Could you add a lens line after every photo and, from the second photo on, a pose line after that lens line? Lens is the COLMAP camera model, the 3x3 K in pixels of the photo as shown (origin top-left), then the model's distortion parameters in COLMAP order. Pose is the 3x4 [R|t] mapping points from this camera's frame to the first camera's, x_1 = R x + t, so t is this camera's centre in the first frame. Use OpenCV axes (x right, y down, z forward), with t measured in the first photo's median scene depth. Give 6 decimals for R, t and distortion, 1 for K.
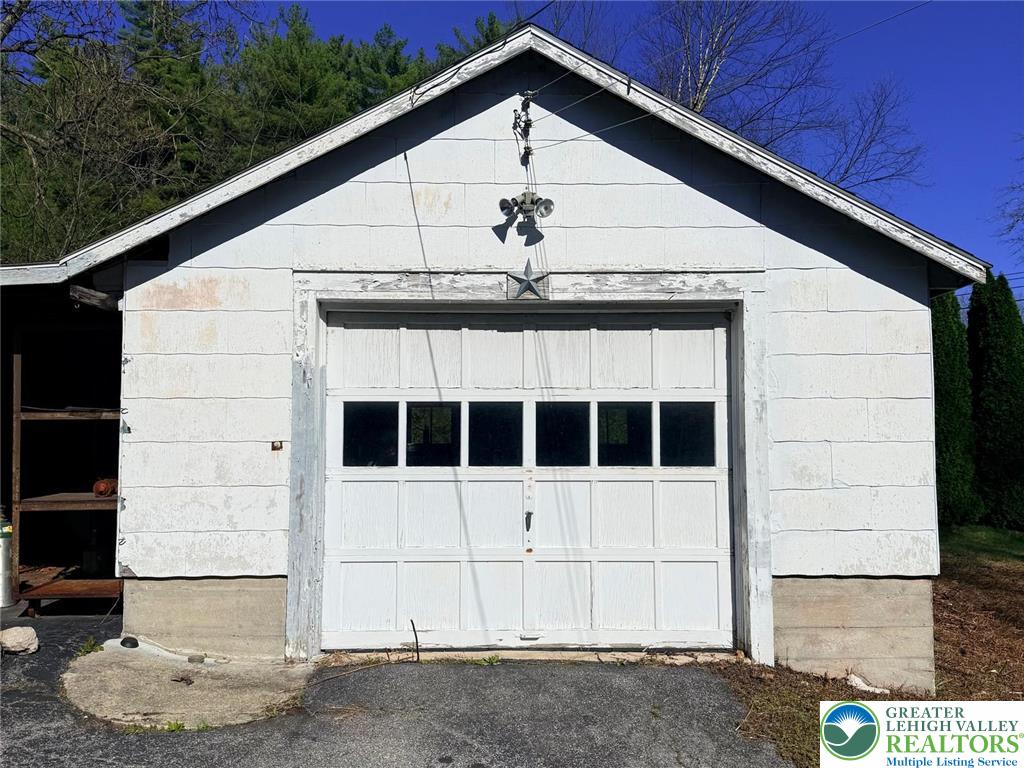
lens RADIAL K [[827.8, 0, 495.3], [0, 827.8, 370.2], [0, 0, 1]] dist [0.100575, -0.224017]
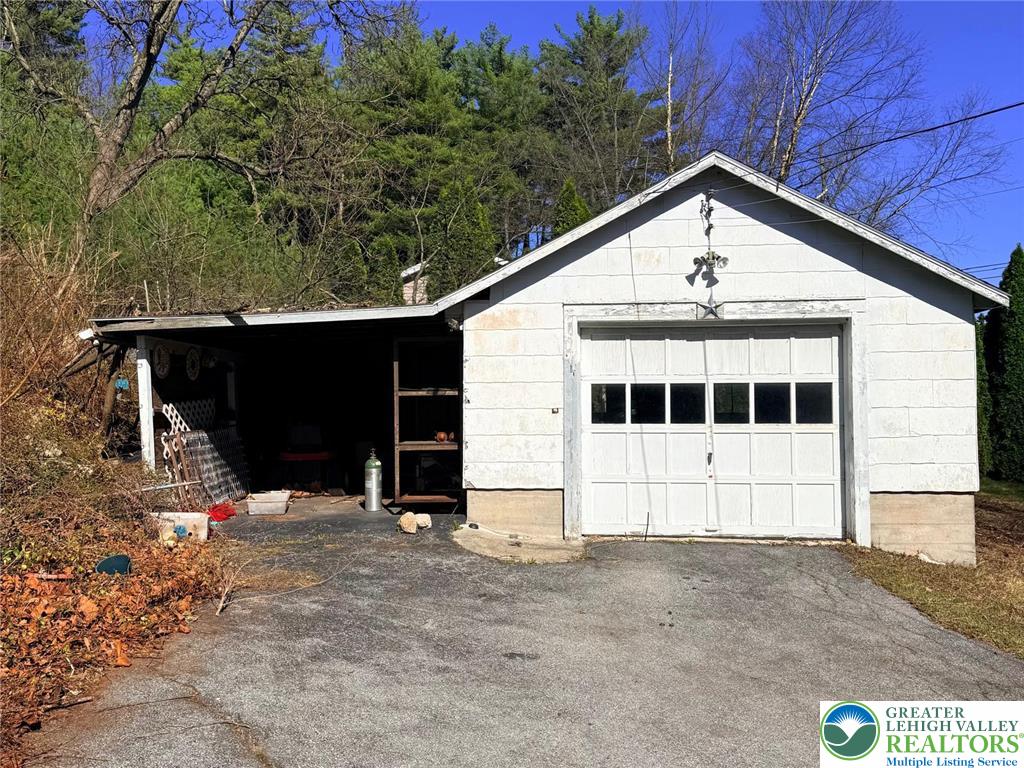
lens RADIAL K [[827.8, 0, 495.3], [0, 827.8, 370.2], [0, 0, 1]] dist [0.100575, -0.224017]
pose [[0.994945, -0.008171, -0.100086, -0.212983], [0.011263, 0.999475, 0.030365, -0.040709], [0.099785, -0.031339, 0.994515, -0.637520]]
